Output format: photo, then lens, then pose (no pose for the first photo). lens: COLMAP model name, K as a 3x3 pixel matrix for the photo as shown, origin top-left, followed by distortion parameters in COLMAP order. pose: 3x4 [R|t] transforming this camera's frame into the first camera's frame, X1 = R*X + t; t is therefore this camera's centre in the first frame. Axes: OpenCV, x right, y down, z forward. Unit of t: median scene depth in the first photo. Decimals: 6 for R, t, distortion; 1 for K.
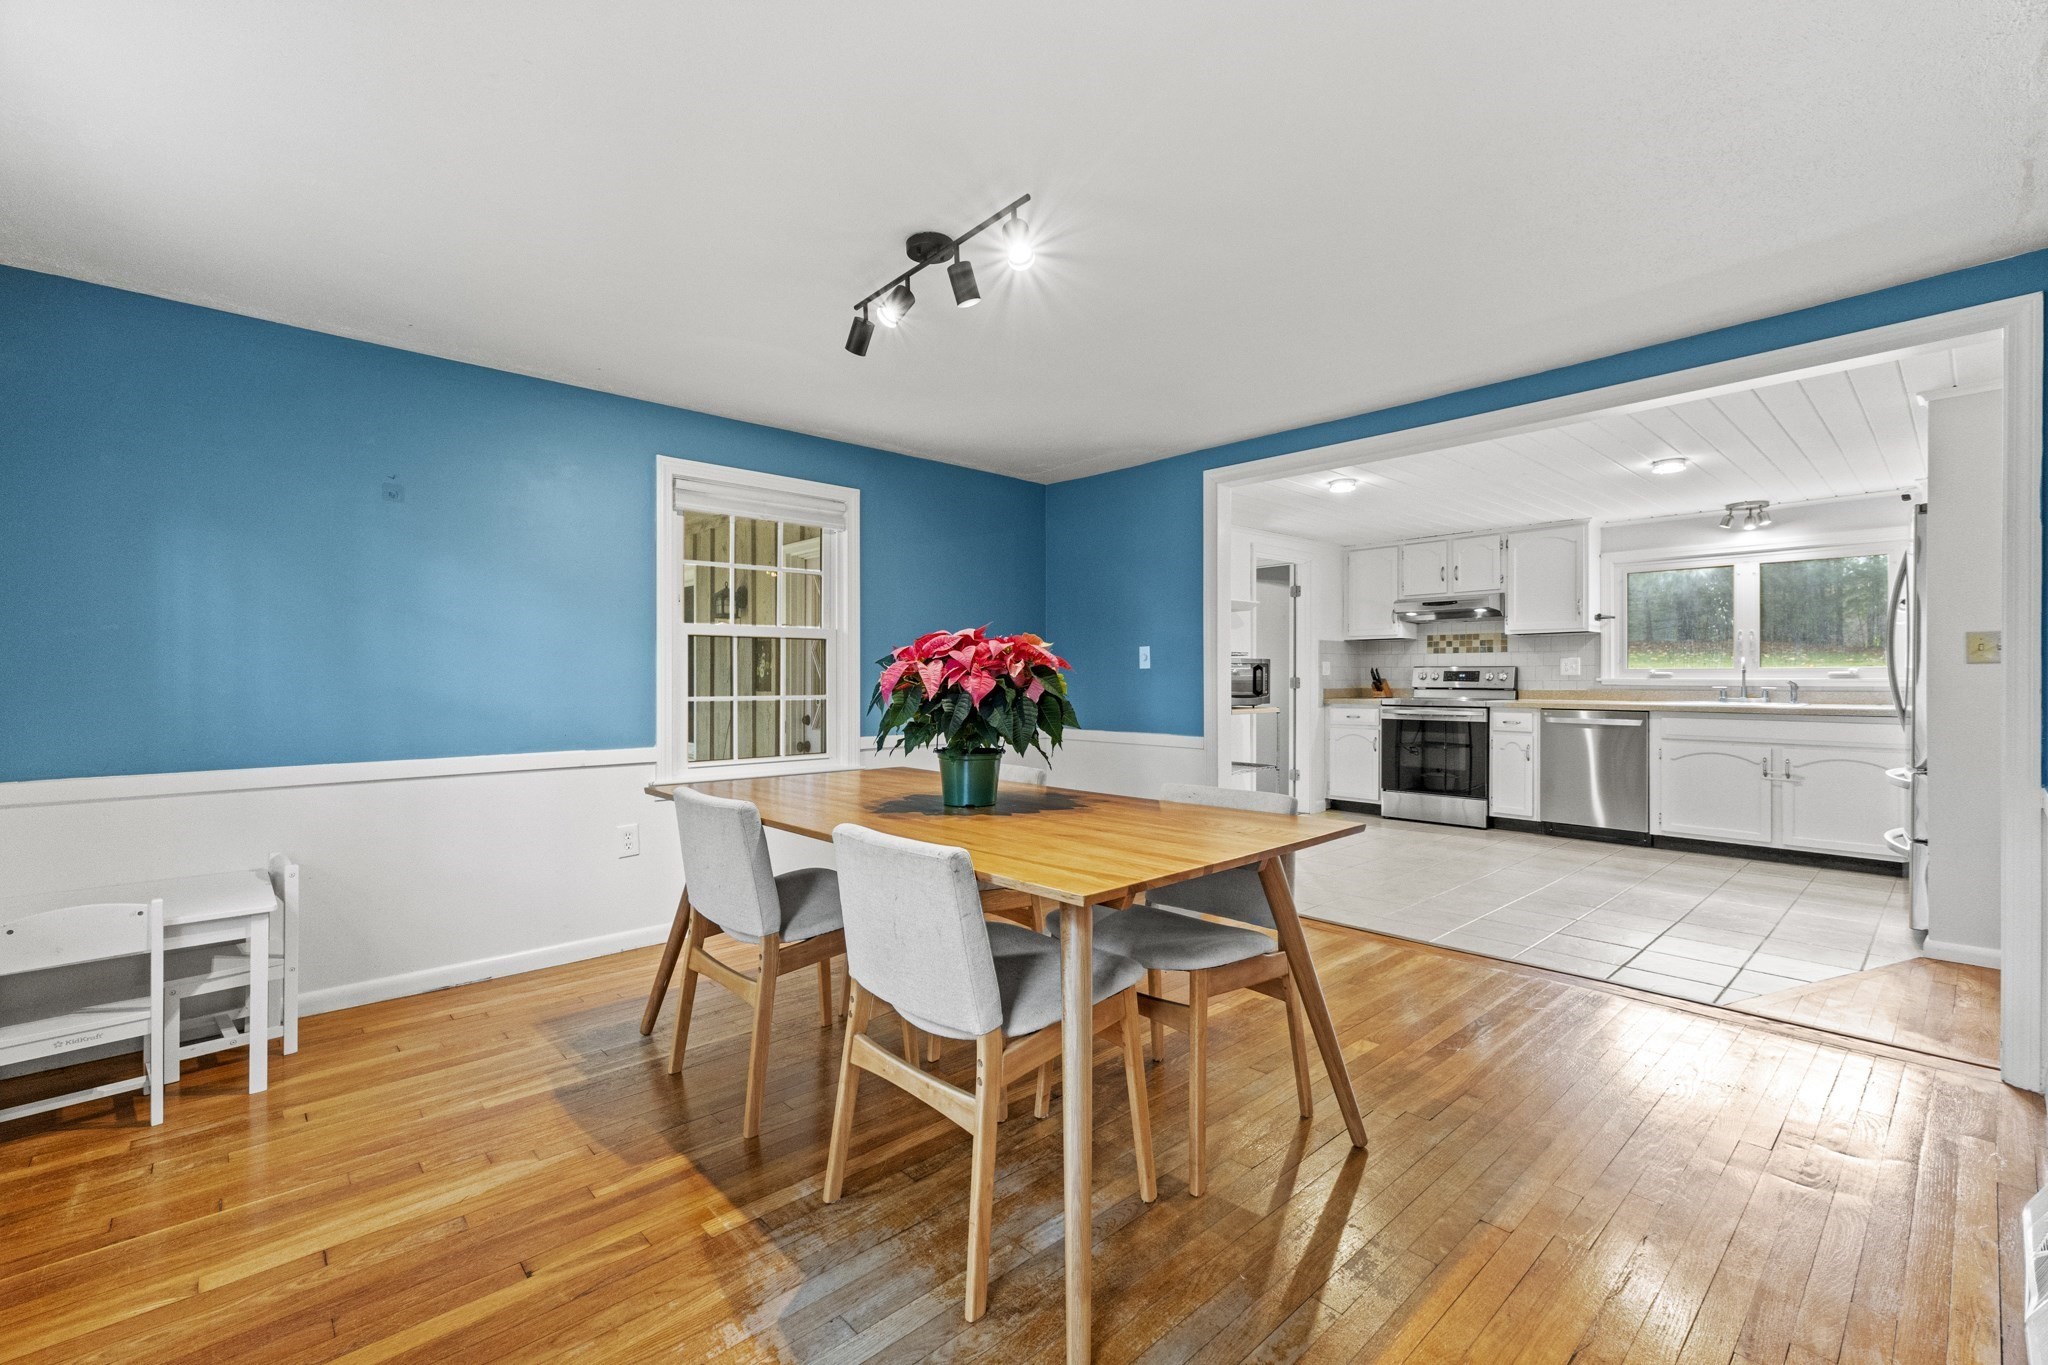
lens RADIAL K [[881.8, 0, 1029.6], [0, 881.8, 675.1], [0, 0, 1]] dist [0.010930, 0.000201]
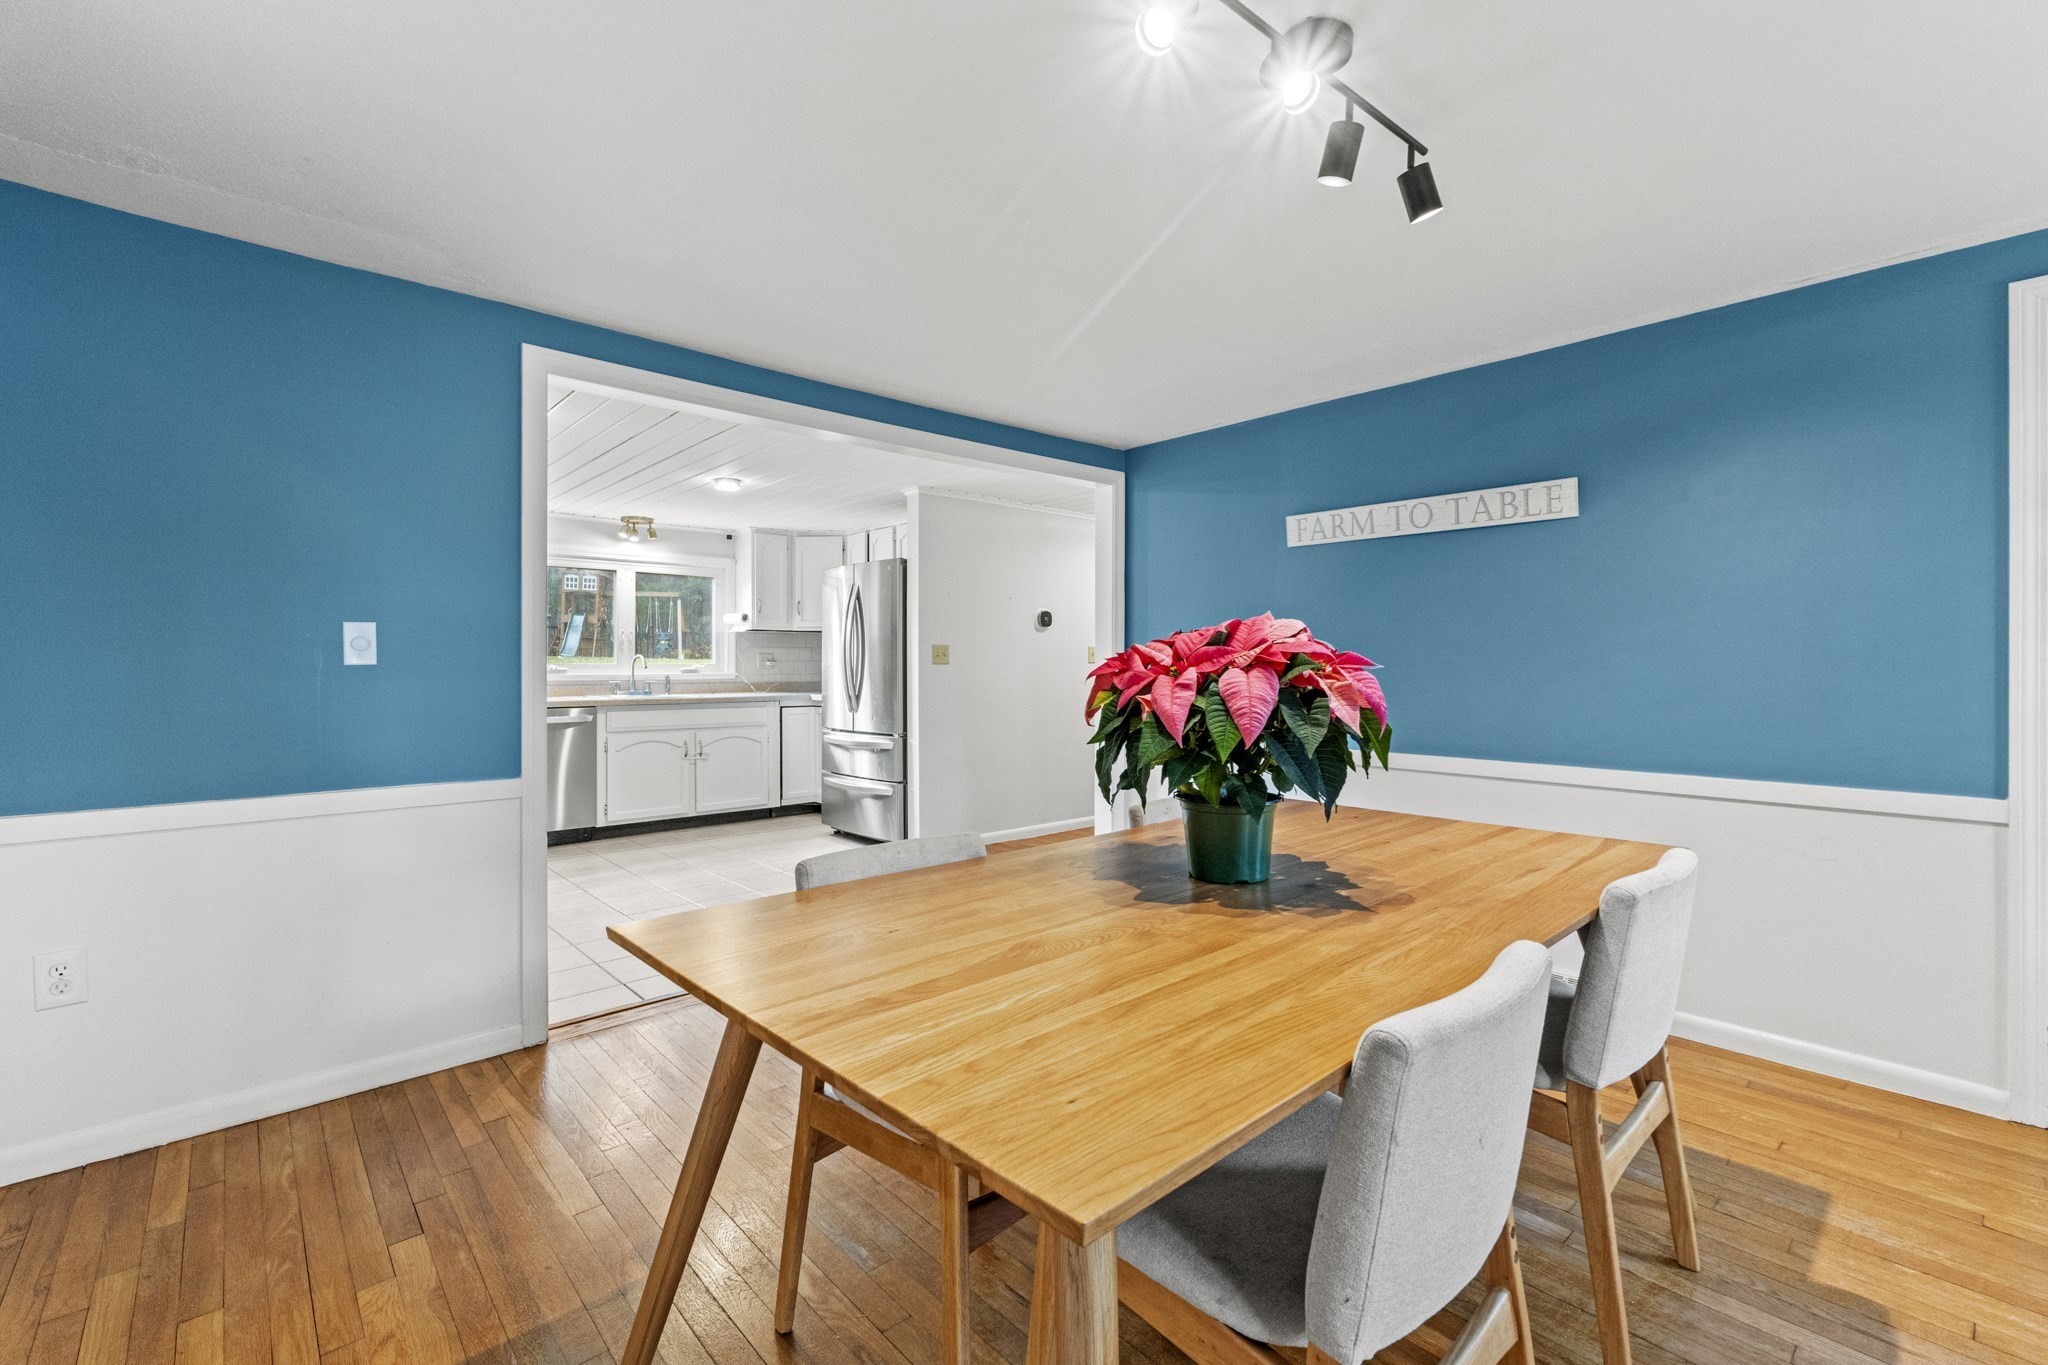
lens RADIAL K [[898.0, 0, 1017.0], [0, 898.0, 671.2], [0, 0, 1]] dist [-0.000682, 0.000026]
pose [[0.032016, -0.004814, 0.999476, -0.288051], [-0.001615, 0.999987, 0.004868, -0.005126], [-0.999486, -0.001770, 0.032007, 0.444333]]
